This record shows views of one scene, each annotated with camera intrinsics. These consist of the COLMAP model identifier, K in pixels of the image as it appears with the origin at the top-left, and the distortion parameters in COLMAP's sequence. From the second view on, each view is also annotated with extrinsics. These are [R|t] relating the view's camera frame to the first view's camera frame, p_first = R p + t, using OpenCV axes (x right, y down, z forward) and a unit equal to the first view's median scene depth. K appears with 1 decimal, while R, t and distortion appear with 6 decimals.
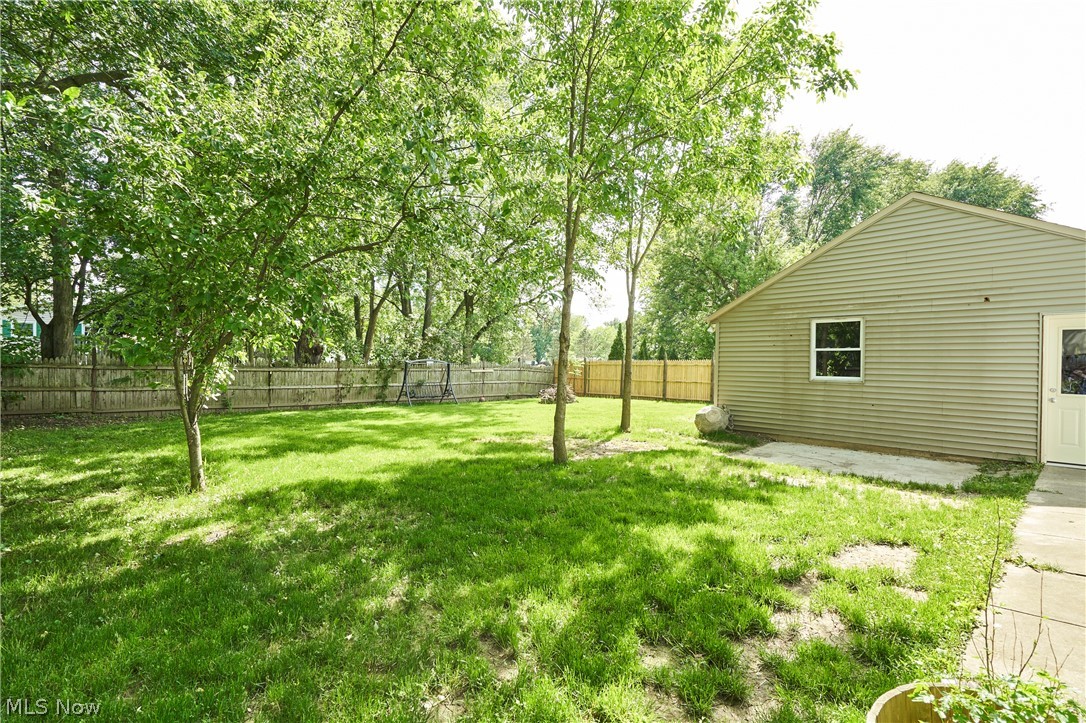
lens RADIAL K [[502.7, 0, 543.8], [0, 502.7, 366.0], [0, 0, 1]] dist [0.000025, 0.000399]
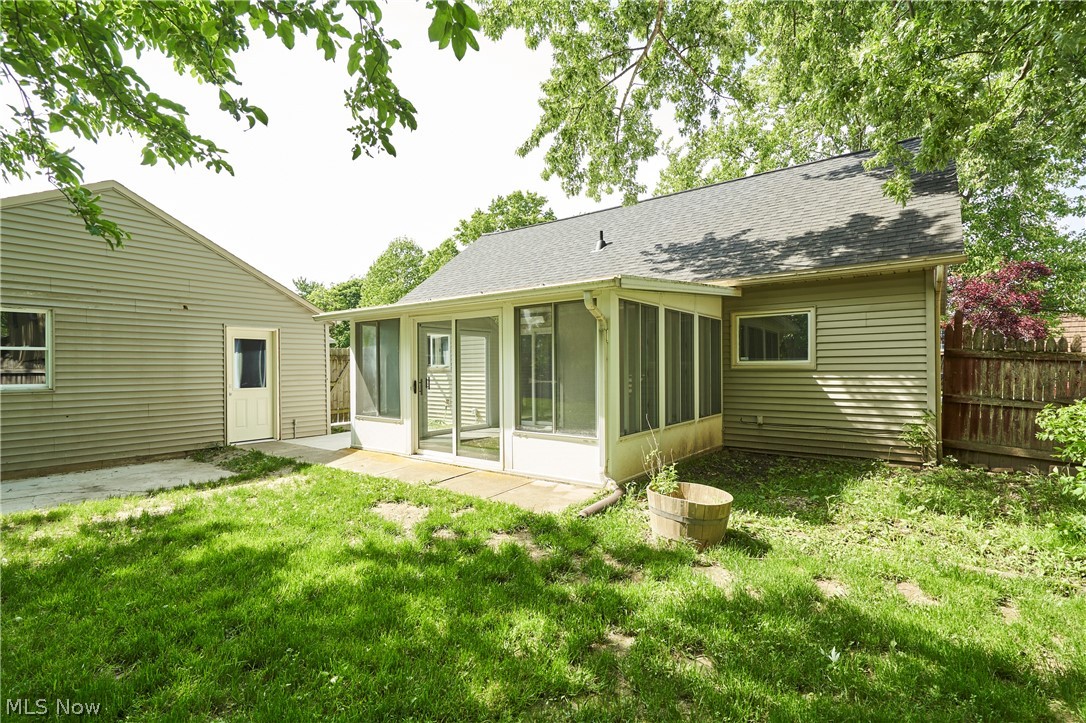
lens RADIAL K [[502.7, 0, 543.8], [0, 502.7, 366.0], [0, 0, 1]] dist [0.000025, 0.000399]
pose [[-0.182087, -0.010189, 0.983230, -0.596524], [0.009785, 0.999878, 0.012174, -0.016046], [-0.983234, 0.011838, -0.181965, 0.720550]]
